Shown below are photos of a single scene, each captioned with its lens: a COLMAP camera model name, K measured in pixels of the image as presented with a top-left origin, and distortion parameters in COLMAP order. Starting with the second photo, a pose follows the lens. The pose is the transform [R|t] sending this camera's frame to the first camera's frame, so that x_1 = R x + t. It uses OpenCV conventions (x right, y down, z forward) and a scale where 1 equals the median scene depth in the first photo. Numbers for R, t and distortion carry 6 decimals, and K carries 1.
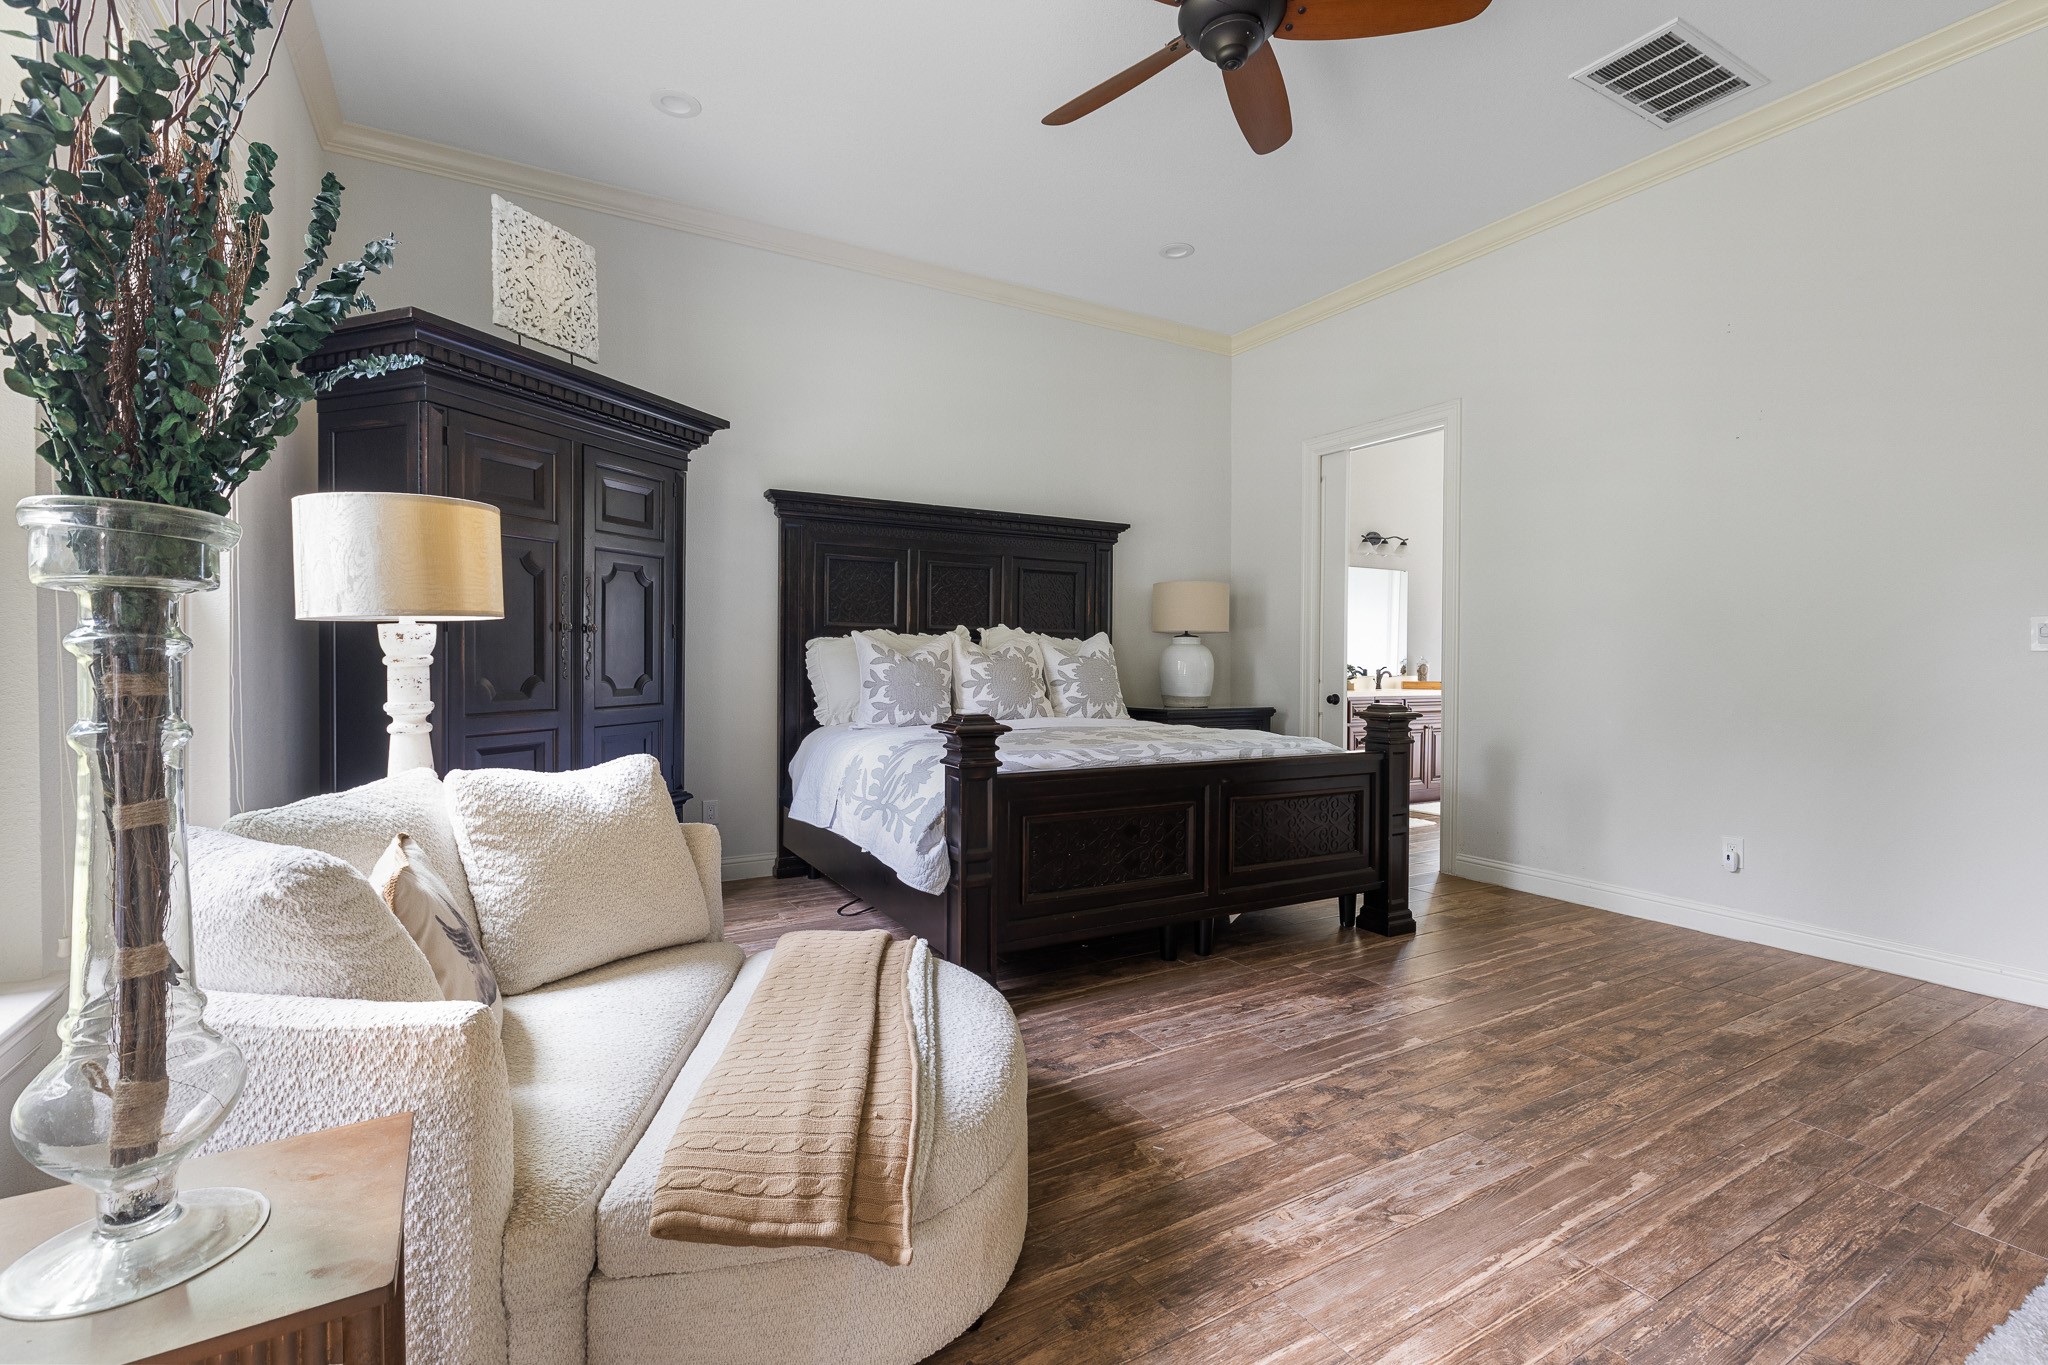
lens RADIAL K [[915.6, 0, 1029.8], [0, 915.6, 672.4], [0, 0, 1]] dist [-0.004872, -0.000299]
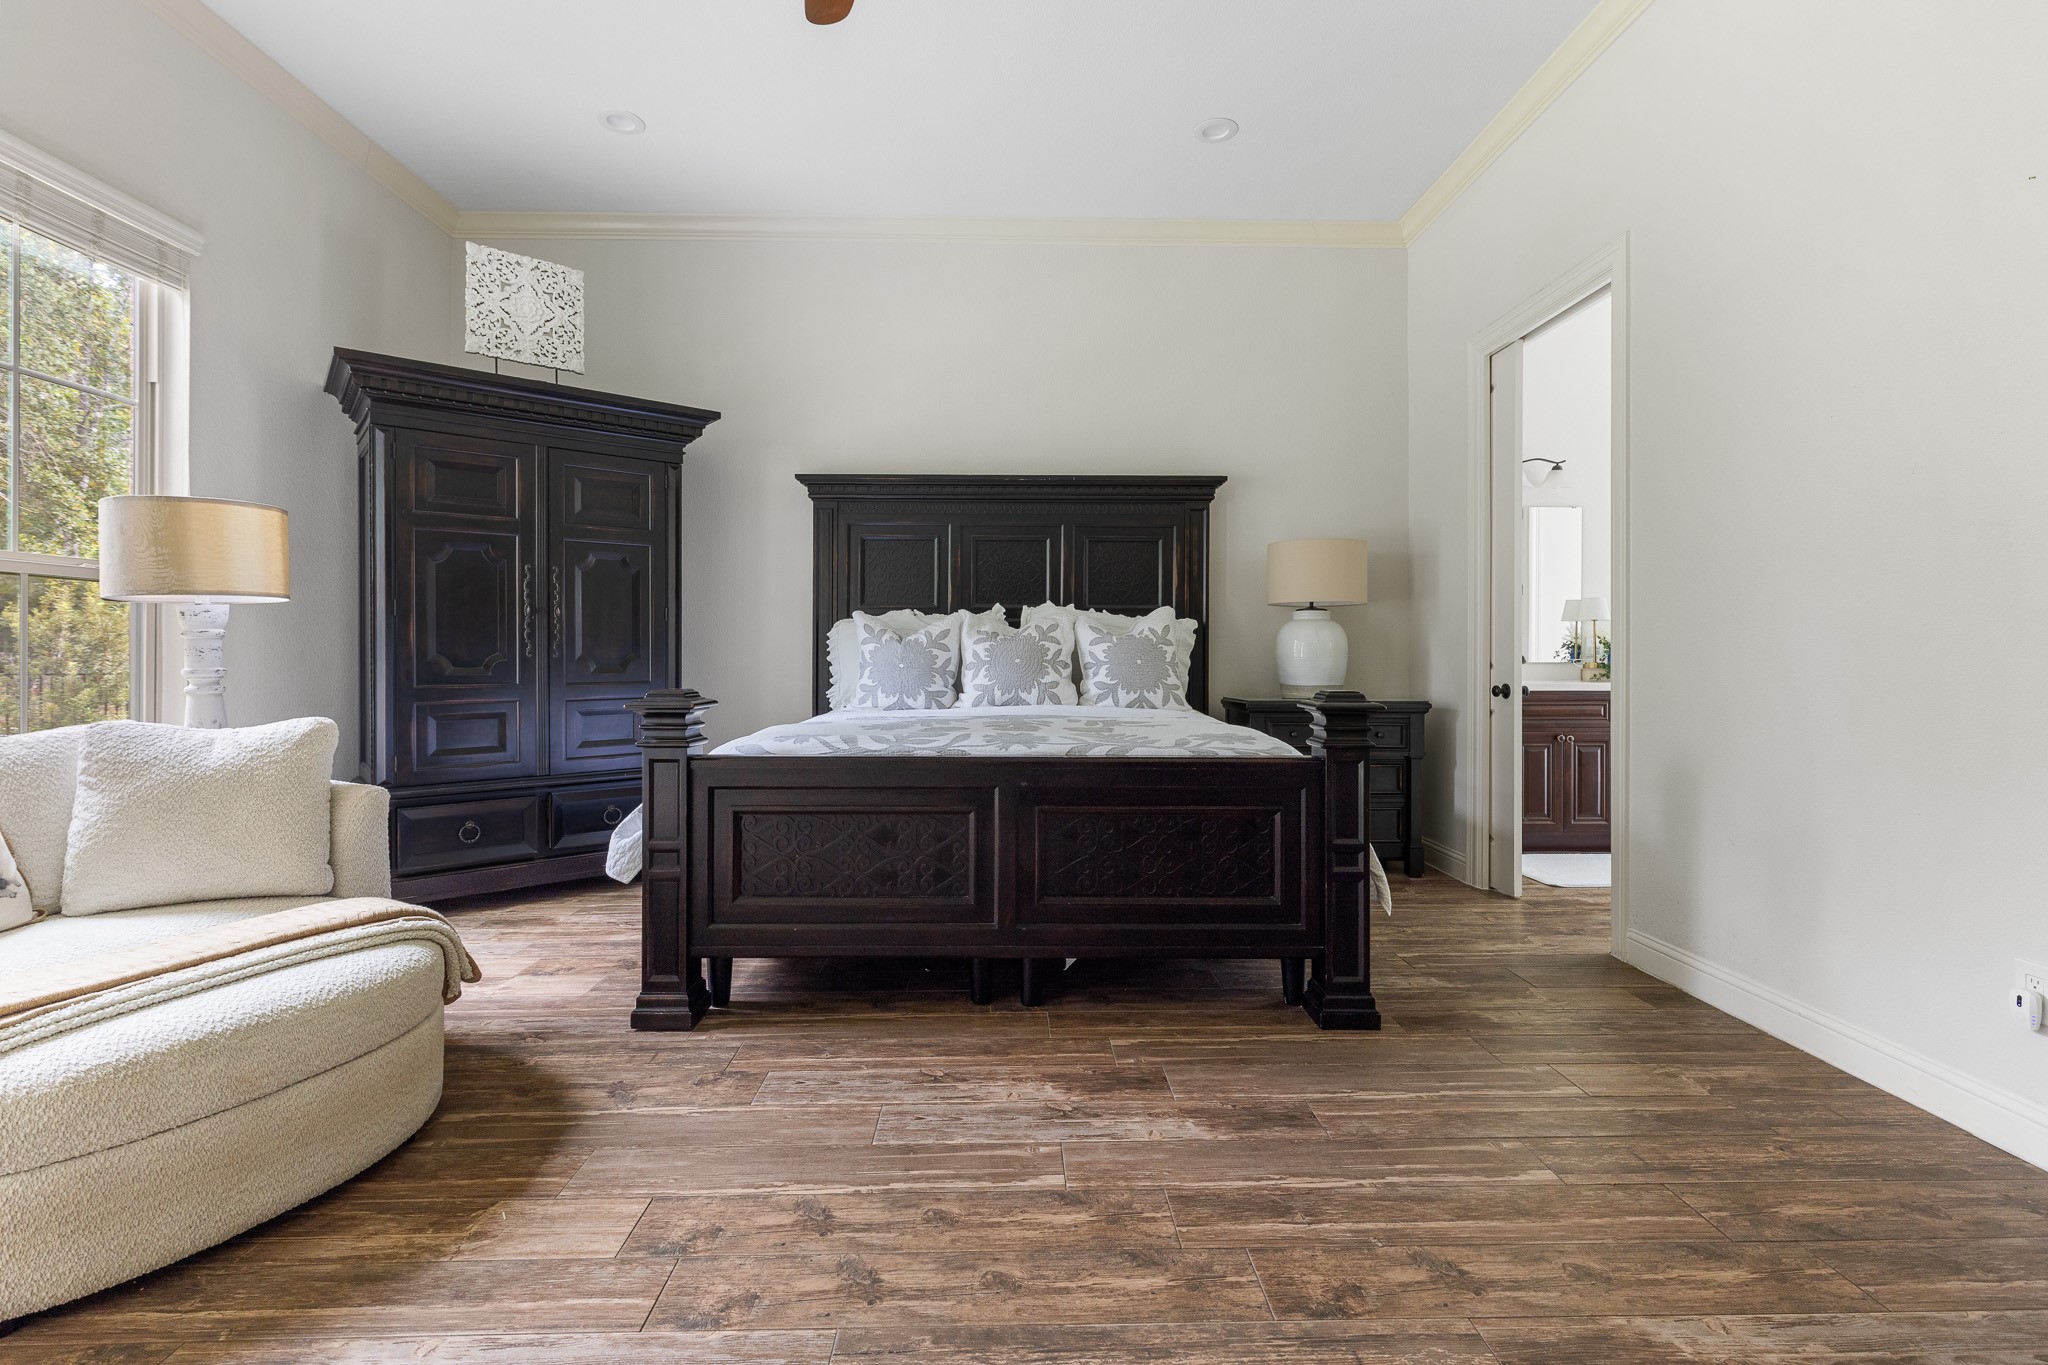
lens RADIAL K [[919.4, 0, 1025.0], [0, 919.4, 656.4], [0, 0, 1]] dist [-0.000890, 0.000259]
pose [[0.875243, -0.004755, -0.483661, 0.579222], [-0.001747, 0.999914, -0.012992, 0.020210], [0.483681, 0.012216, 0.875159, 0.308648]]
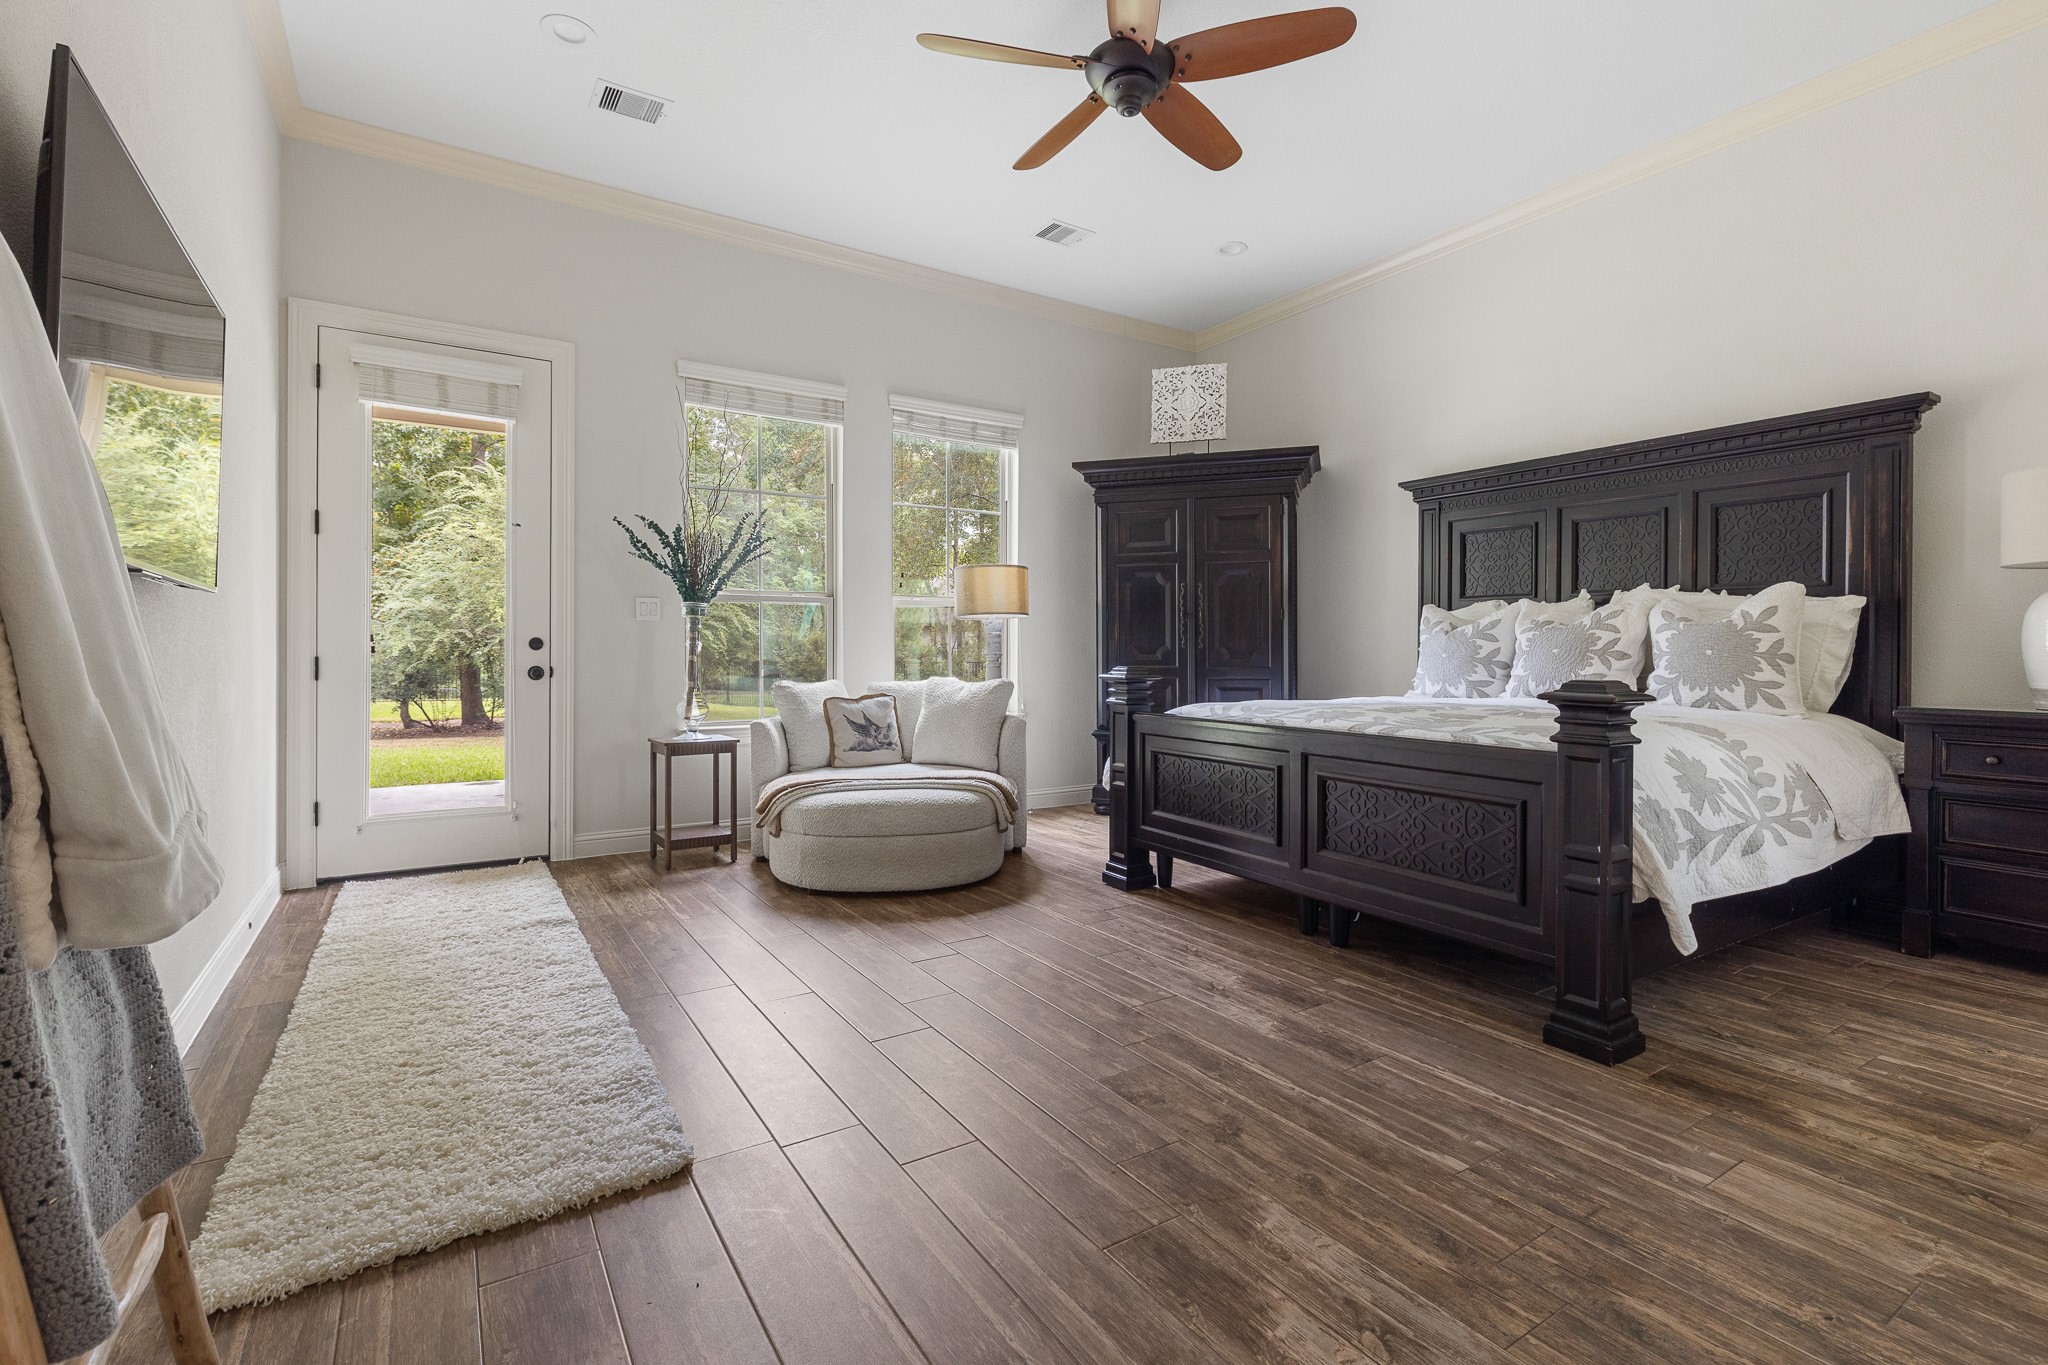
lens RADIAL K [[919.4, 0, 1025.0], [0, 919.4, 656.4], [0, 0, 1]] dist [-0.000890, 0.000259]
pose [[0.044170, 0.001212, -0.999023, 1.108770], [-0.013016, 0.999915, 0.000638, 0.025029], [0.998939, 0.012975, 0.044182, 0.656535]]
